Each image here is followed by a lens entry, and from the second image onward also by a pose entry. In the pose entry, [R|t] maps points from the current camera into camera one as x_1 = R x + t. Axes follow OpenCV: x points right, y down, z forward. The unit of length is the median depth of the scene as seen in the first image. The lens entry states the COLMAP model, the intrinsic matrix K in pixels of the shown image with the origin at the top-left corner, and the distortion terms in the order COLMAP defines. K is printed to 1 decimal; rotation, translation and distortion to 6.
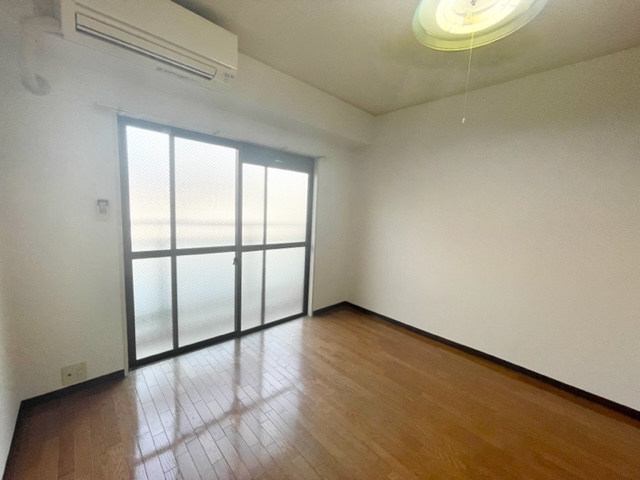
lens RADIAL K [[260.1, 0, 317.0], [0, 260.1, 241.0], [0, 0, 1]] dist [-0.001521, 0.000168]
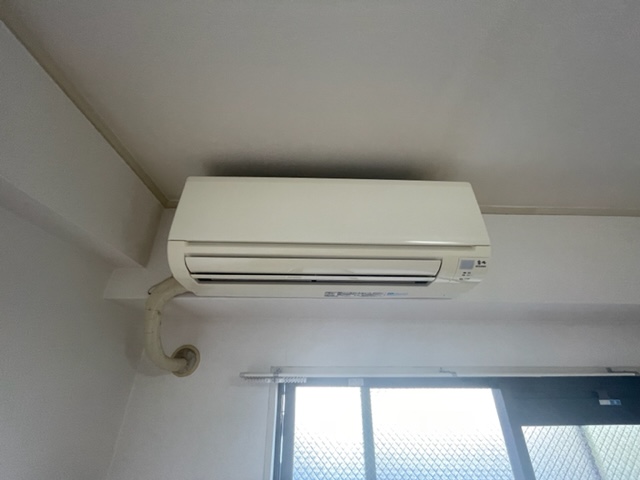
lens RADIAL K [[260.1, 0, 317.0], [0, 260.1, 241.0], [0, 0, 1]] dist [-0.001521, 0.000168]
pose [[0.751244, -0.338022, -0.566899, -0.187096], [-0.047762, 0.828812, -0.557485, -0.288724], [0.658295, 0.445884, 0.606495, 0.391759]]
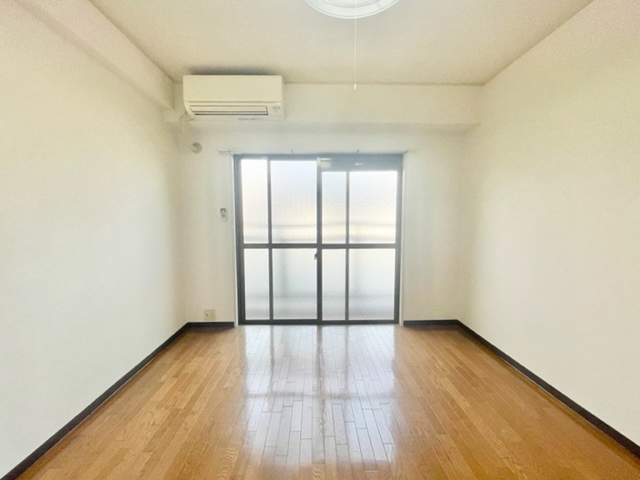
lens RADIAL K [[272.2, 0, 320.0], [0, 272.2, 240.0], [0, 0, 1]] dist [-0.003278, -0.000108]
pose [[0.750188, 0.005883, -0.661199, 0.493829], [-0.042720, 0.998302, -0.039588, 0.050978], [0.659844, 0.057945, 0.749165, 0.101744]]
